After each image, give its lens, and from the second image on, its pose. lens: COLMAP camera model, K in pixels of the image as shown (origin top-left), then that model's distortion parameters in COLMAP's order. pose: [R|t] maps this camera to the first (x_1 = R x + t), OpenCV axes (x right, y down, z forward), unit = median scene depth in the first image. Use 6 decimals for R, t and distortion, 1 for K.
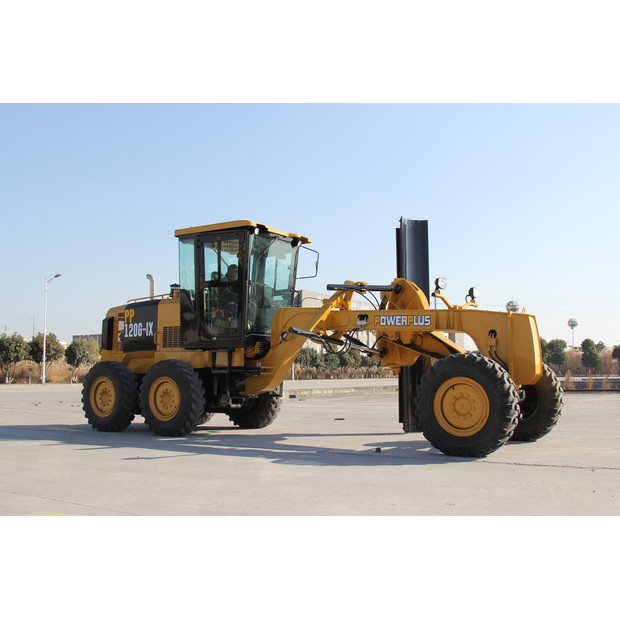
lens RADIAL K [[784.4, 0, 310.0], [0, 784.4, 310.0], [0, 0, 1]] dist [-0.019431, -0.018847]
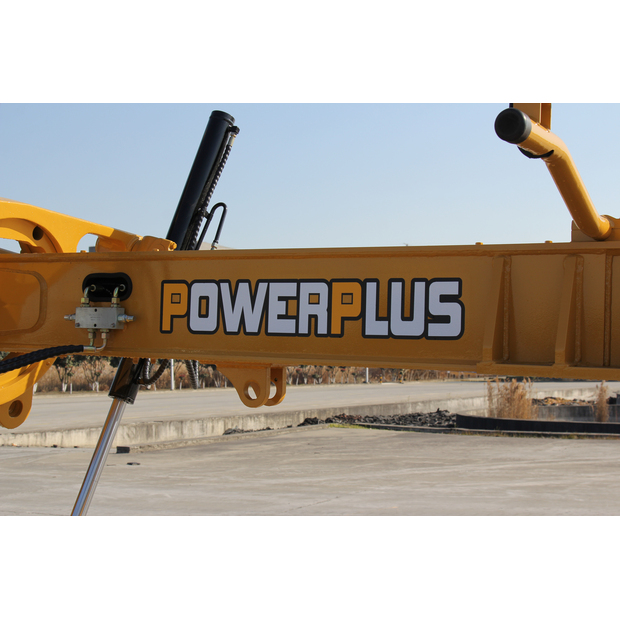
lens RADIAL K [[1135.0, 0, 310.0], [0, 1135.0, 310.0], [0, 0, 1]] dist [0.004281, 0.010291]
pose [[0.997174, 0.002509, 0.075091, 0.082596], [-0.004872, 0.999498, 0.031299, 0.004793], [-0.074975, -0.031576, 0.996685, 0.612688]]
